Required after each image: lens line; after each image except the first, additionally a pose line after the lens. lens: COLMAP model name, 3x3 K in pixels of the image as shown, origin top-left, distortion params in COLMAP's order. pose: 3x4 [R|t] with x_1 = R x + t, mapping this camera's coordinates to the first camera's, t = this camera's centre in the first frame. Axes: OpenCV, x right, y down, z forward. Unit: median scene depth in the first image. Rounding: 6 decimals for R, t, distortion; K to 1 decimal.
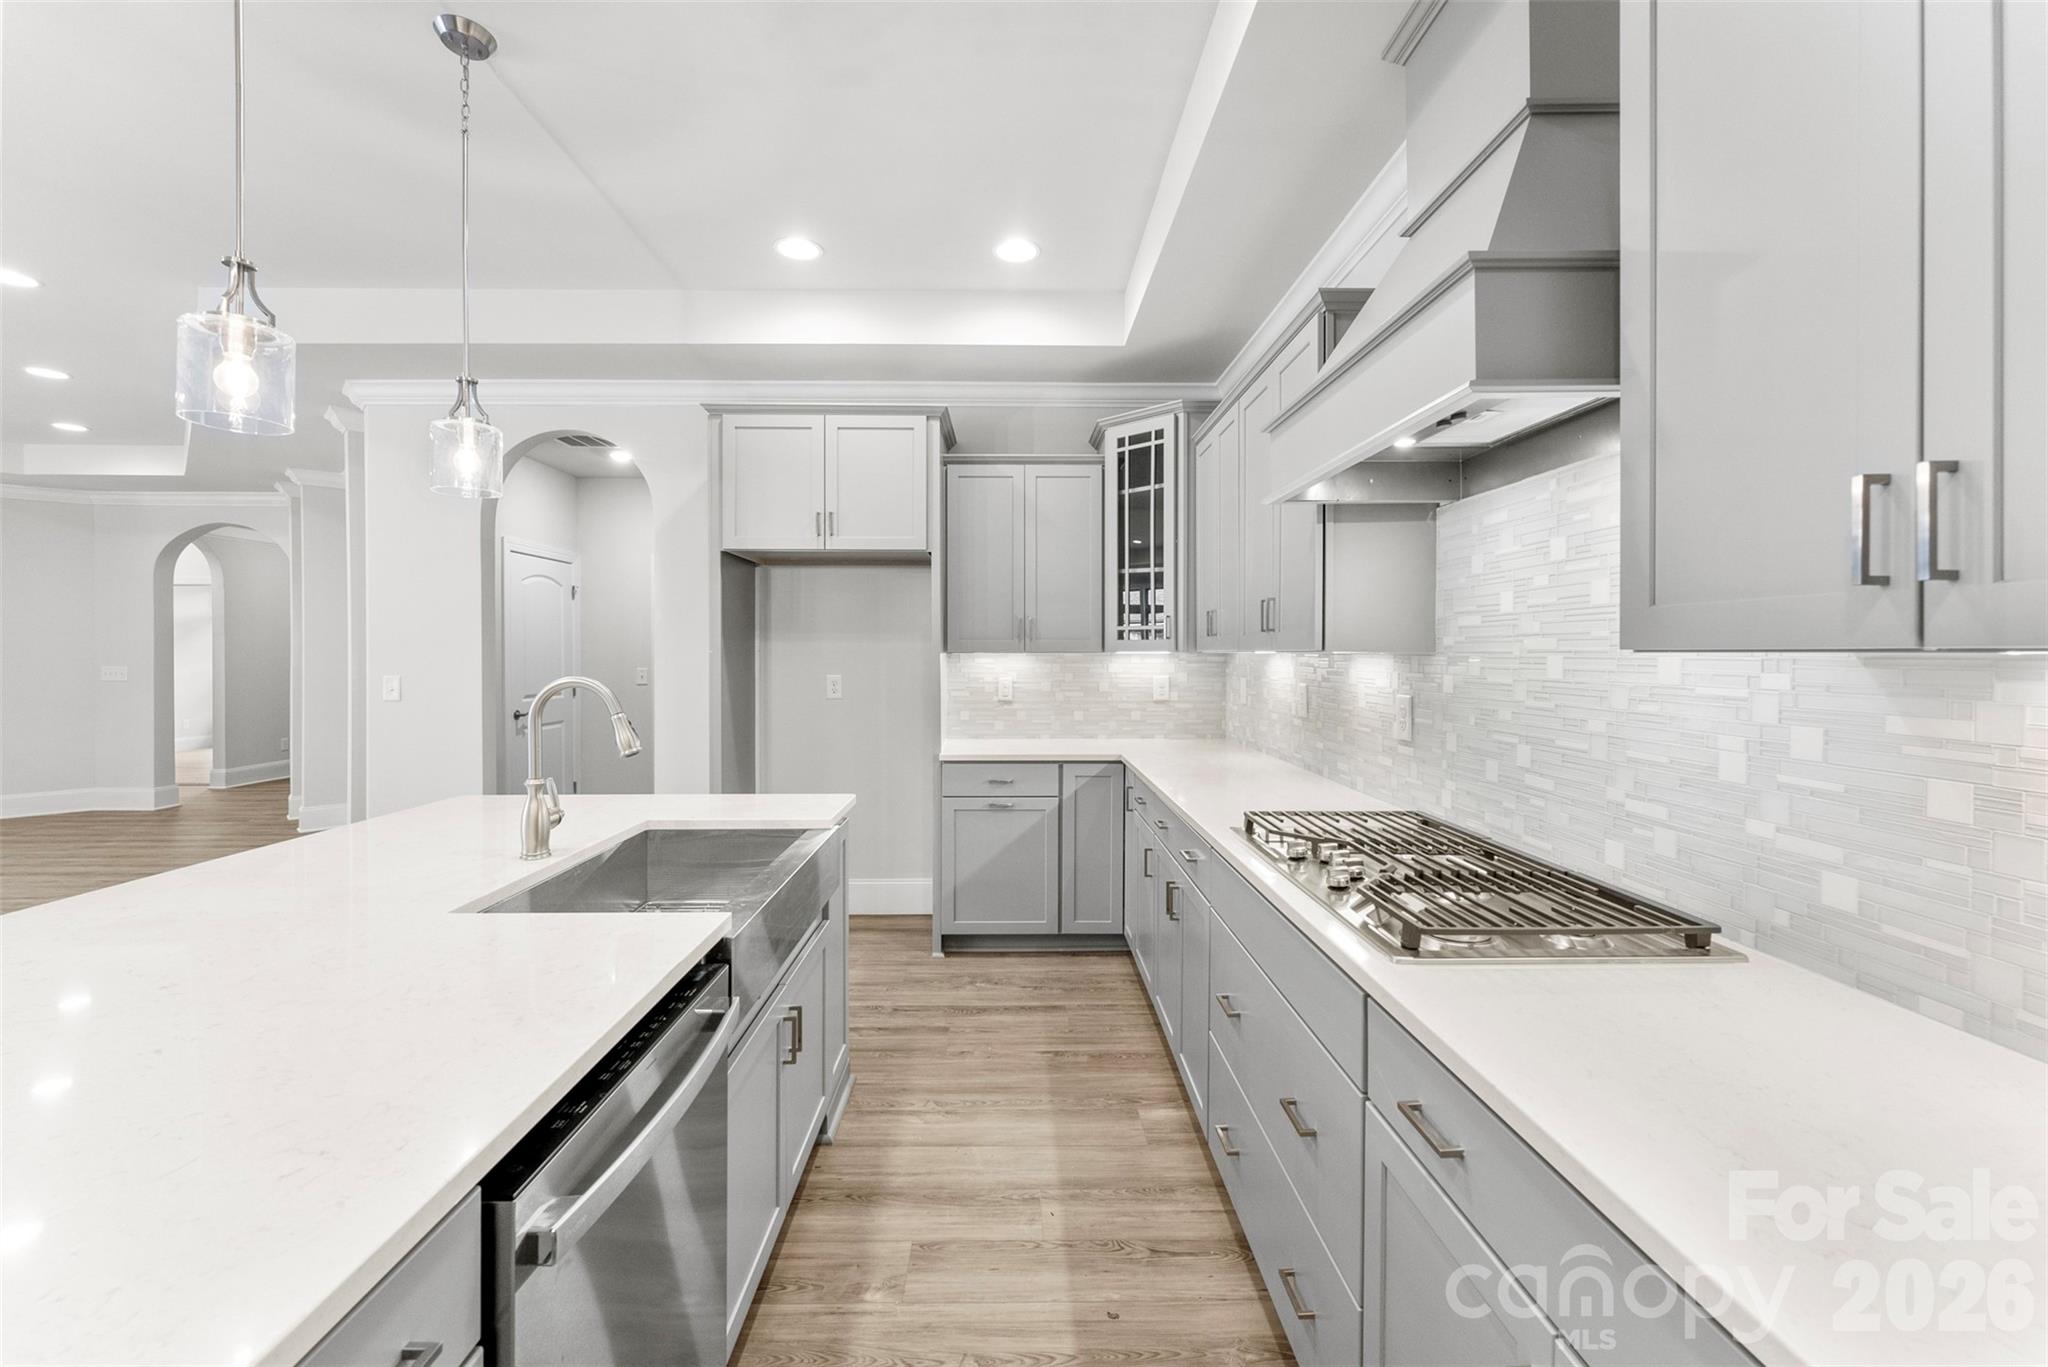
lens RADIAL K [[832.1, 0, 1019.1], [0, 832.1, 654.3], [0, 0, 1]] dist [0.000907, 0.000057]
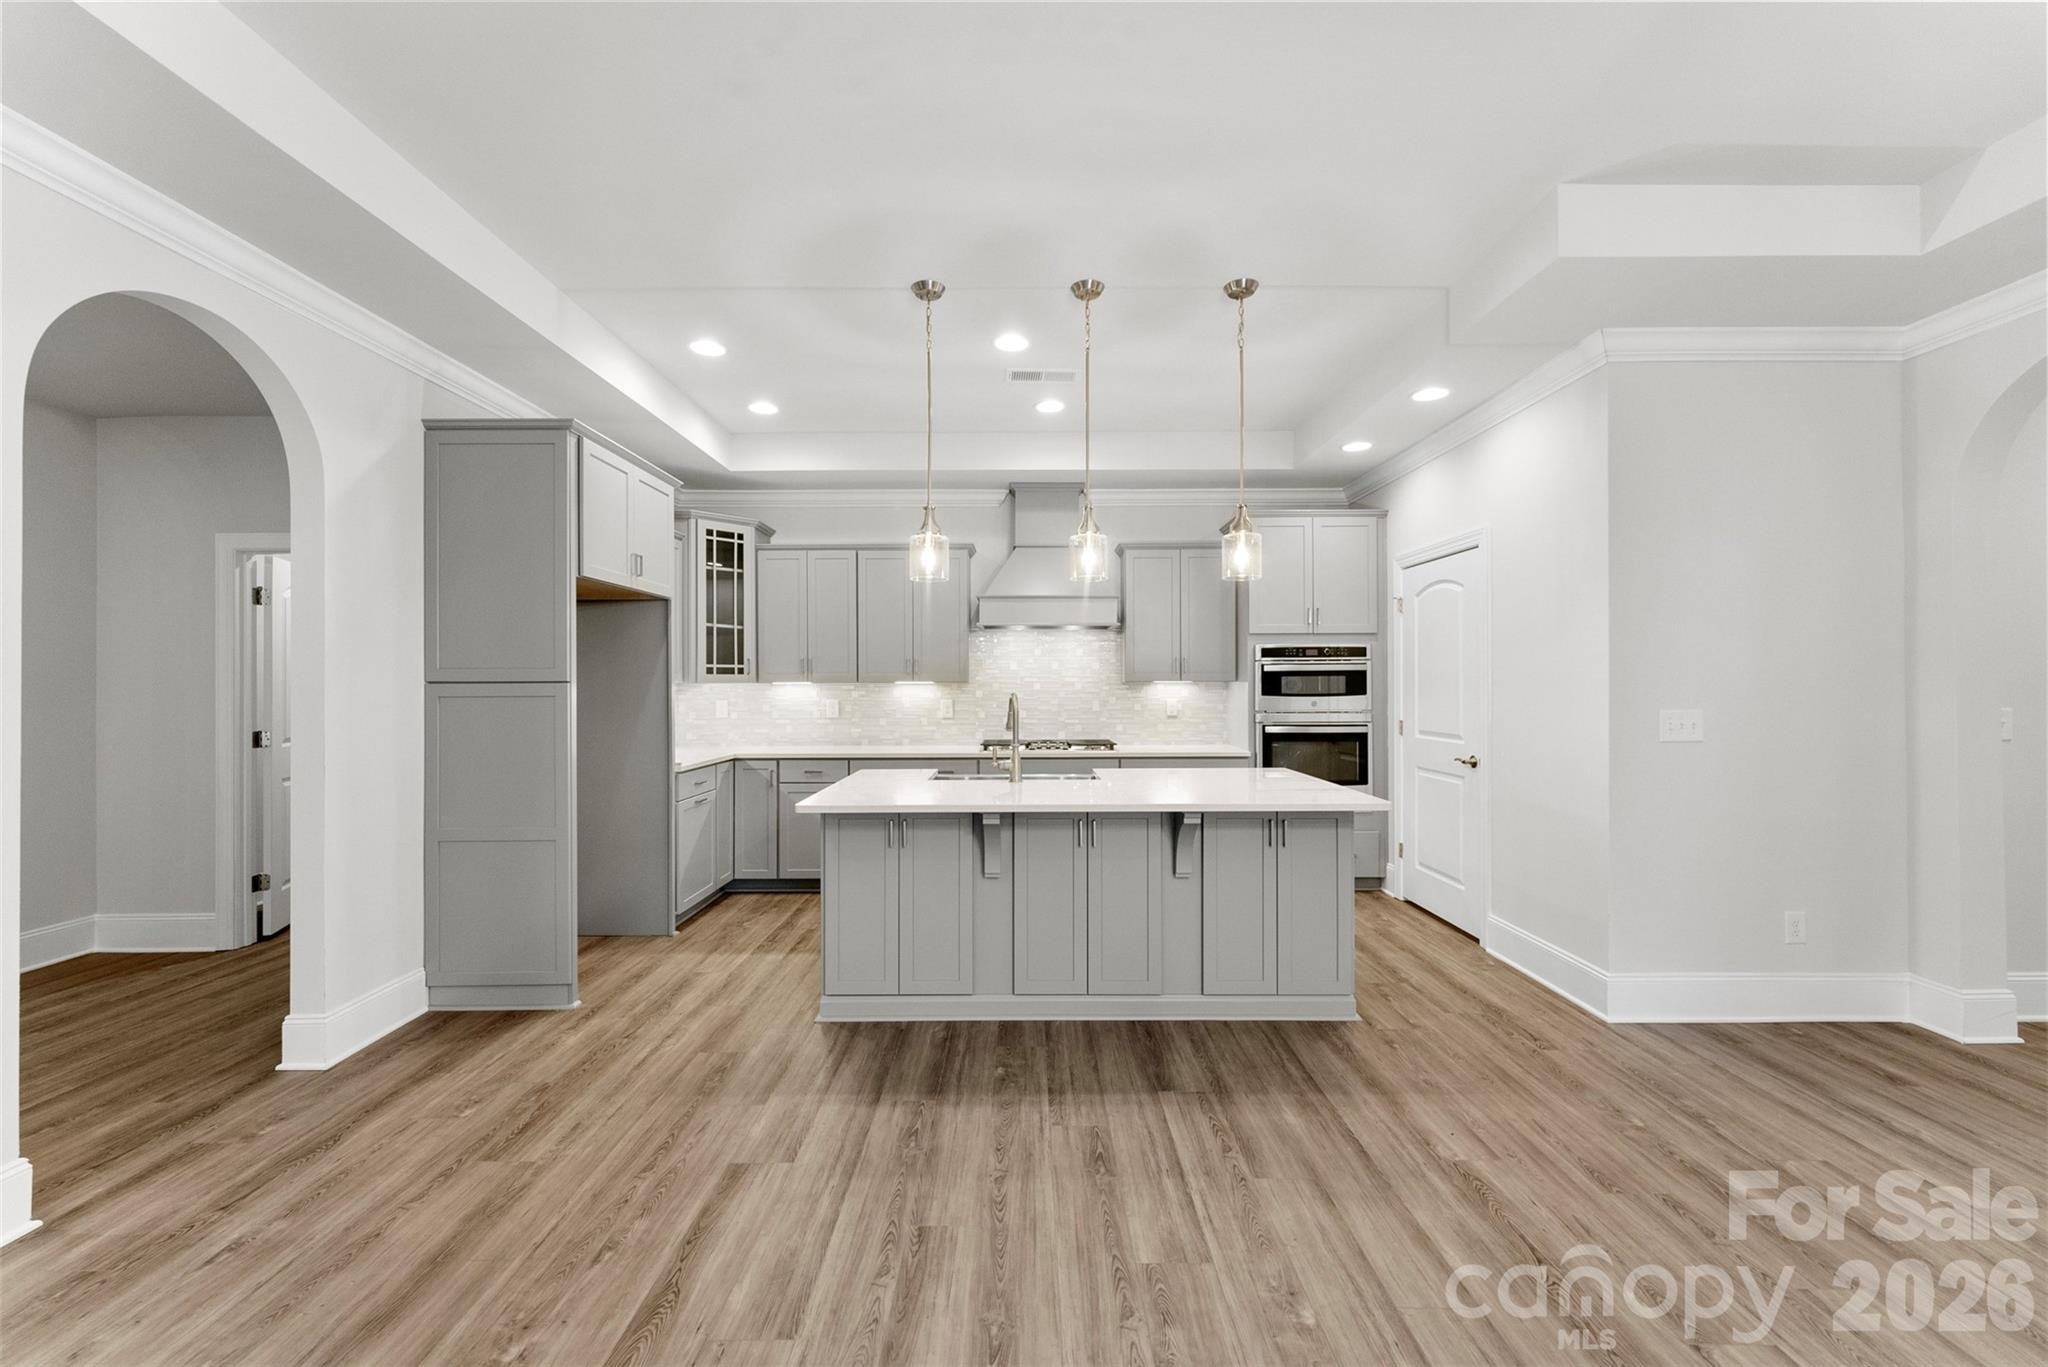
lens RADIAL K [[817.5, 0, 1024.0], [0, 817.5, 683.5], [0, 0, 1]] dist [0.000834, 0.000331]
pose [[0.011997, -0.000383, 0.999928, -1.276906], [0.006158, 0.999981, 0.000309, 0.000504], [-0.999909, 0.006154, 0.011999, 0.475162]]
